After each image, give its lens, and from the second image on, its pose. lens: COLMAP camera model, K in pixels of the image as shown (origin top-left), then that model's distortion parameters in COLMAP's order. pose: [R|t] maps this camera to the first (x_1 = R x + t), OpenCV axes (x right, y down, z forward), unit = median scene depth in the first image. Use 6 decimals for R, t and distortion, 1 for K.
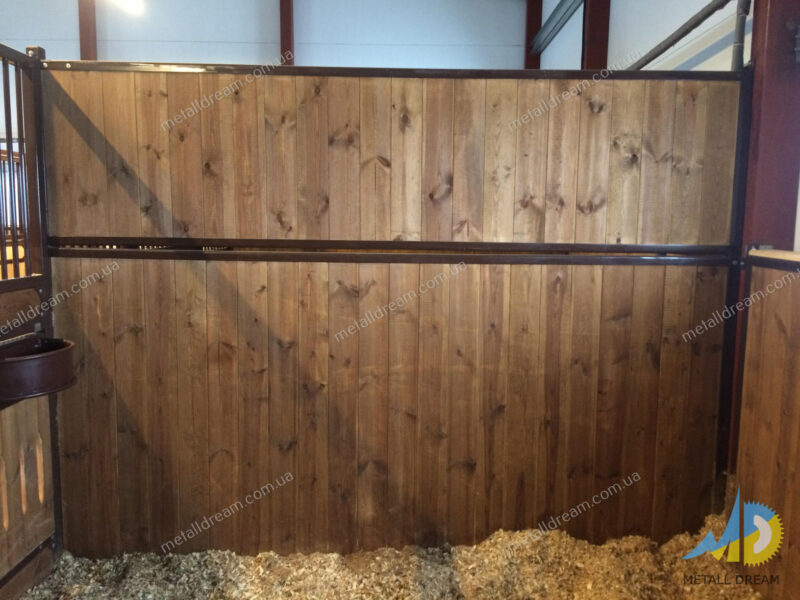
lens RADIAL K [[657.7, 0, 400.1], [0, 657.7, 302.1], [0, 0, 1]] dist [0.055271, -0.087293]
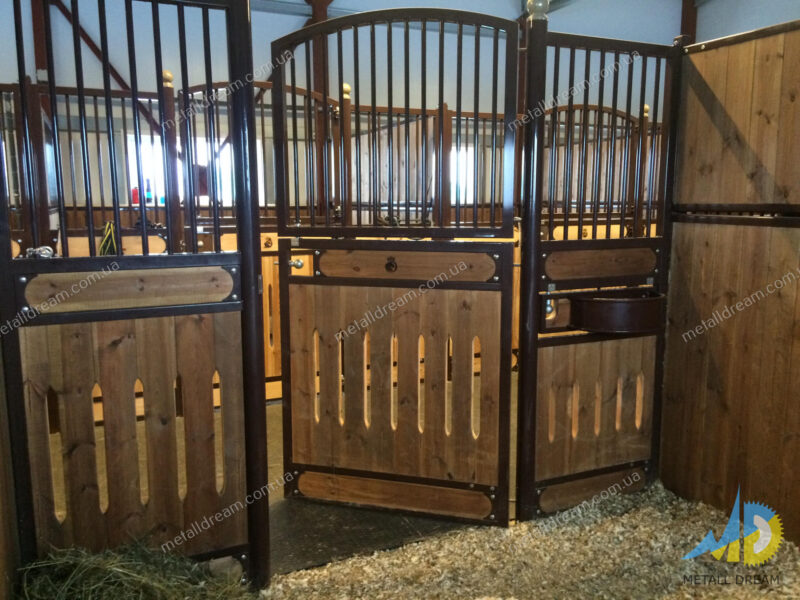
lens RADIAL K [[657.7, 0, 399.5], [0, 657.7, 302.0], [0, 0, 1]] dist [0.055271, -0.087293]
pose [[0.419489, 0.126384, -0.898919, 0.319853], [-0.096374, 0.990864, 0.094338, 0.006104], [0.902630, 0.047059, 0.427837, 0.095272]]
